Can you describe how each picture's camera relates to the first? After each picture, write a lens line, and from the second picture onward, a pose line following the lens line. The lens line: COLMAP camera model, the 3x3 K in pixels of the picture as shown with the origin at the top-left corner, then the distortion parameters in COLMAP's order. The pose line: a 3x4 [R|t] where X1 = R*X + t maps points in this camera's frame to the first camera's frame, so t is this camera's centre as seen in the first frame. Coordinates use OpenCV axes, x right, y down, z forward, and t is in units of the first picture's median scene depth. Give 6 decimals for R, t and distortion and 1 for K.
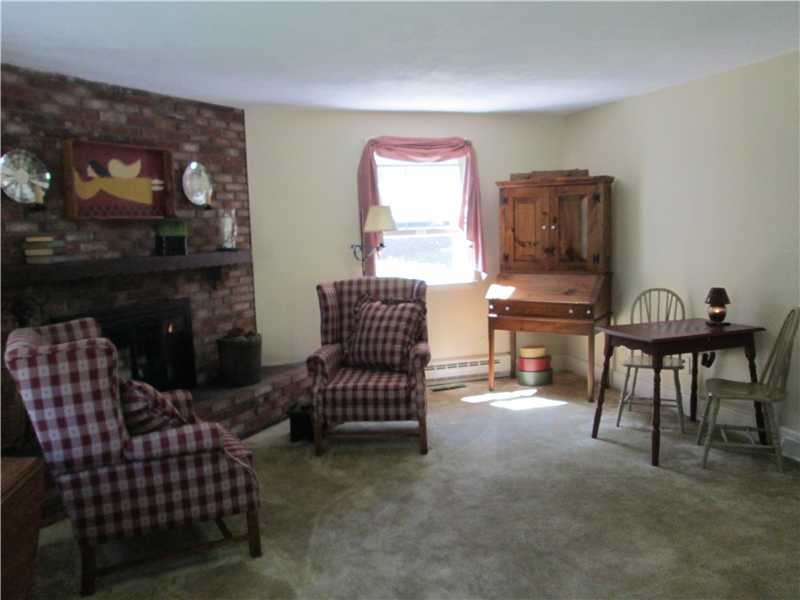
lens RADIAL K [[672.7, 0, 400.0], [0, 672.7, 300.0], [0, 0, 1]] dist [-0.030266, 0.024974]
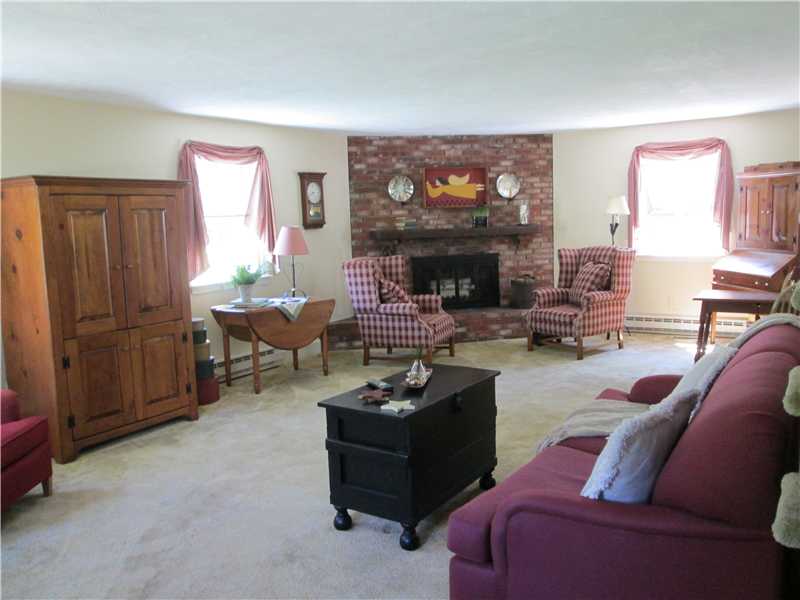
lens RADIAL K [[672.7, 0, 400.0], [0, 672.7, 300.0], [0, 0, 1]] dist [-0.030266, 0.024974]
pose [[0.632990, 0.107138, -0.766711, 0.923146], [-0.072941, 0.994225, 0.078711, -0.000754], [0.770716, 0.006101, 0.637149, -0.296566]]
